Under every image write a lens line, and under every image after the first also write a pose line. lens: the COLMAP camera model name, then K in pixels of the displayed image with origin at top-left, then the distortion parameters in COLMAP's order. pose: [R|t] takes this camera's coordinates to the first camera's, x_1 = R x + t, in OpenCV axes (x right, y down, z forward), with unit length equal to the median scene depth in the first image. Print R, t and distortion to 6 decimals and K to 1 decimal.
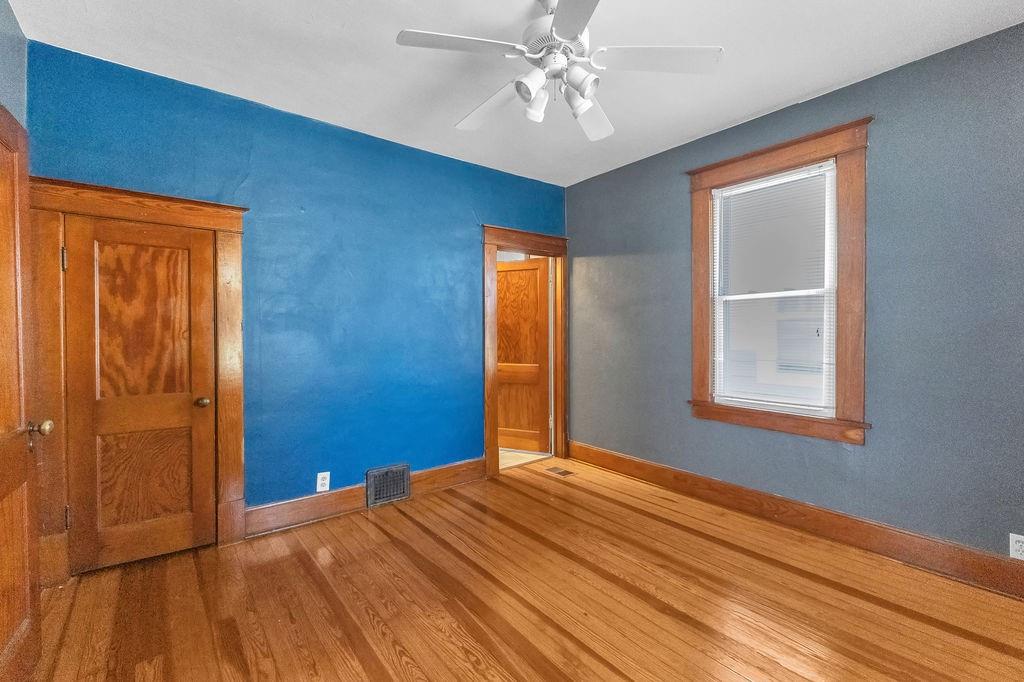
lens RADIAL K [[448.9, 0, 512.0], [0, 448.9, 341.0], [0, 0, 1]] dist [0.026165, -0.000396]
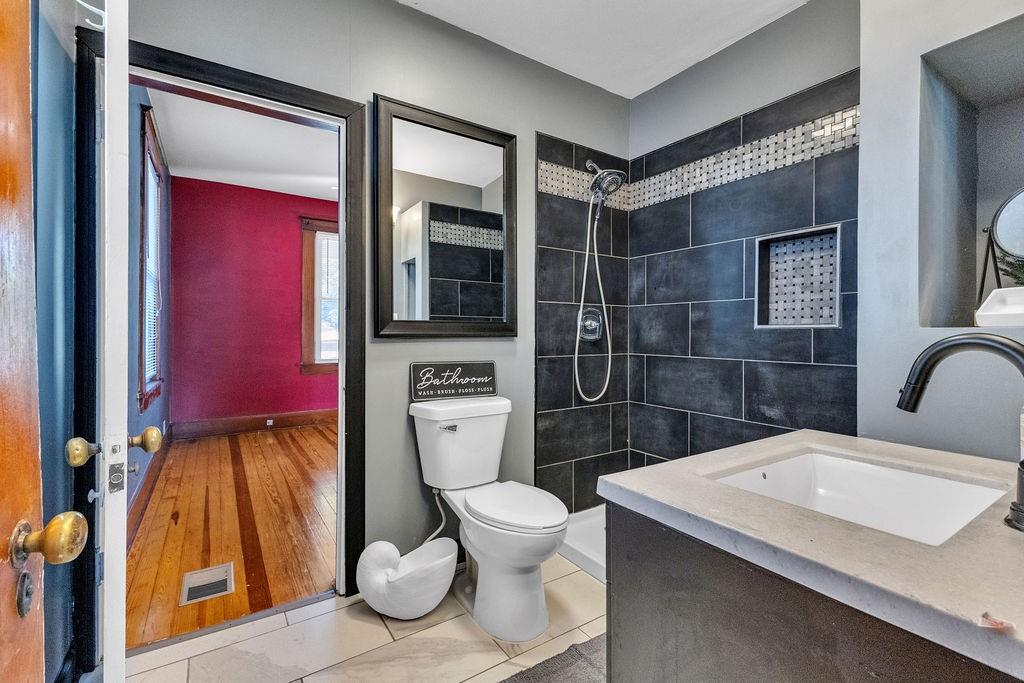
lens RADIAL K [[448.9, 0, 512.0], [0, 448.9, 341.5], [0, 0, 1]] dist [0.026165, -0.000396]
pose [[-0.996981, -0.008291, 0.077196, -0.344460], [-0.005548, 0.999348, 0.035681, 0.002195], [-0.077442, 0.035145, -0.996377, 1.883245]]
